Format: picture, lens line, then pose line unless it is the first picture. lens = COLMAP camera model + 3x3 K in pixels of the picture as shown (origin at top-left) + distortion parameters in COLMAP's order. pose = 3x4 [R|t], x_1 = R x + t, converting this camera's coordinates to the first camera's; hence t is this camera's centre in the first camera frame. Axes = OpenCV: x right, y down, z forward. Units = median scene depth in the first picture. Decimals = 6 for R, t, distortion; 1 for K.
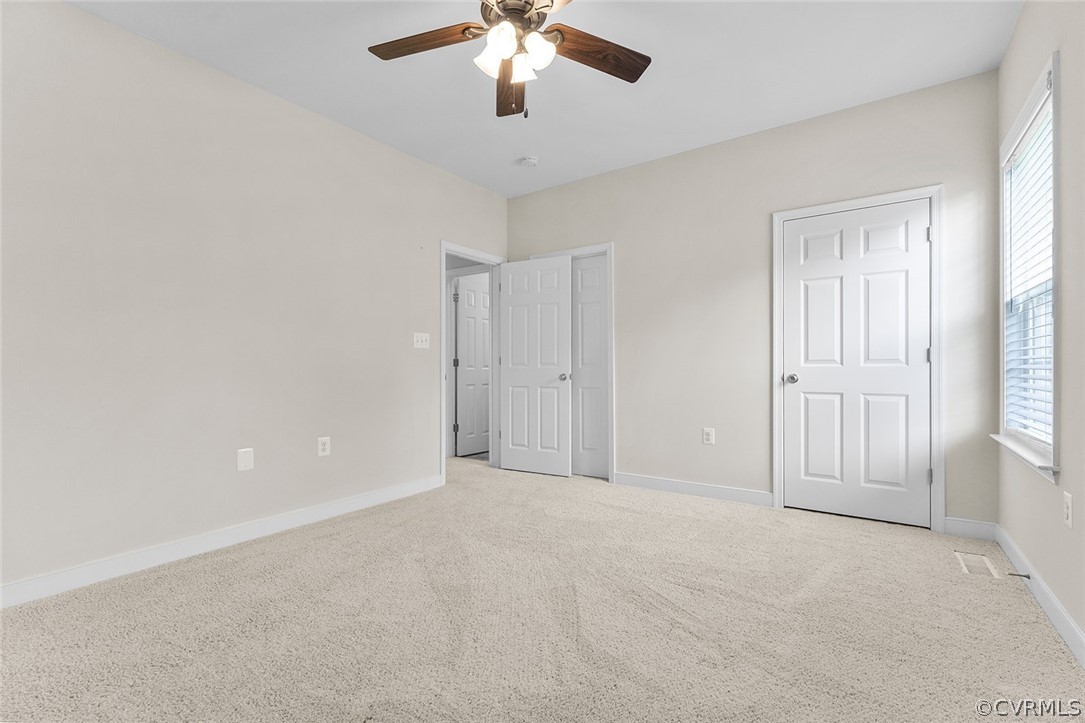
lens RADIAL K [[475.8, 0, 546.4], [0, 475.8, 368.0], [0, 0, 1]] dist [-0.000001, -0.000088]
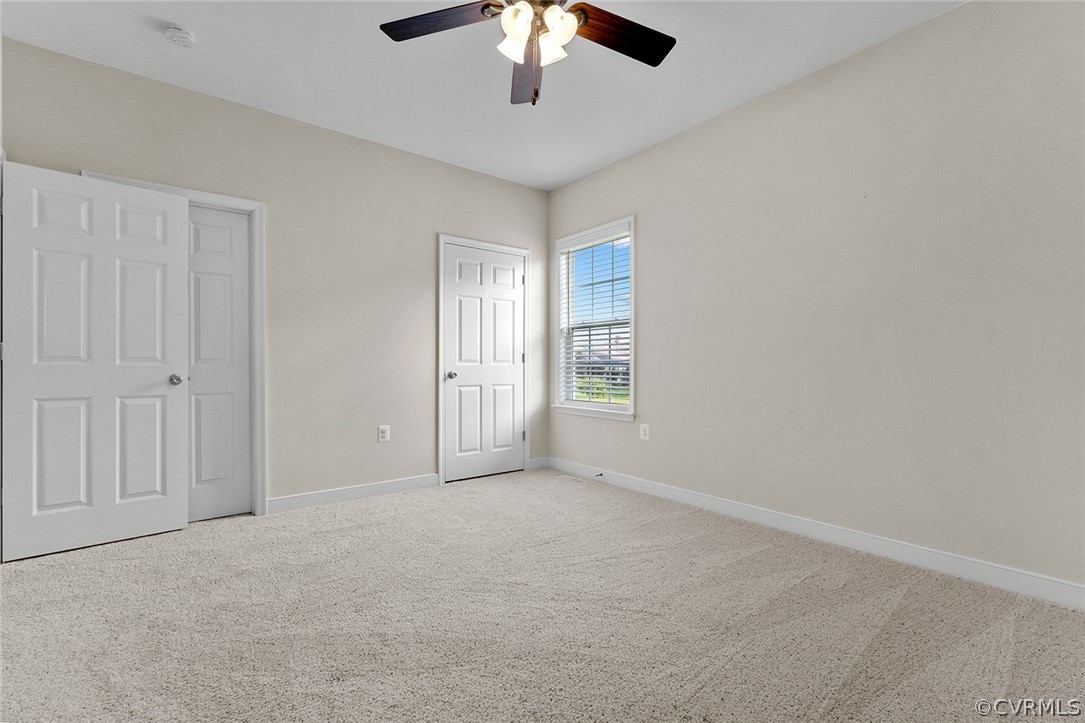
lens RADIAL K [[475.8, 0, 546.4], [0, 475.8, 368.0], [0, 0, 1]] dist [-0.000001, -0.000088]
pose [[0.295124, -0.001295, 0.955458, -0.576124], [-0.000579, 0.999999, 0.001535, 0.002766], [-0.955459, -0.001006, 0.295123, 0.415546]]
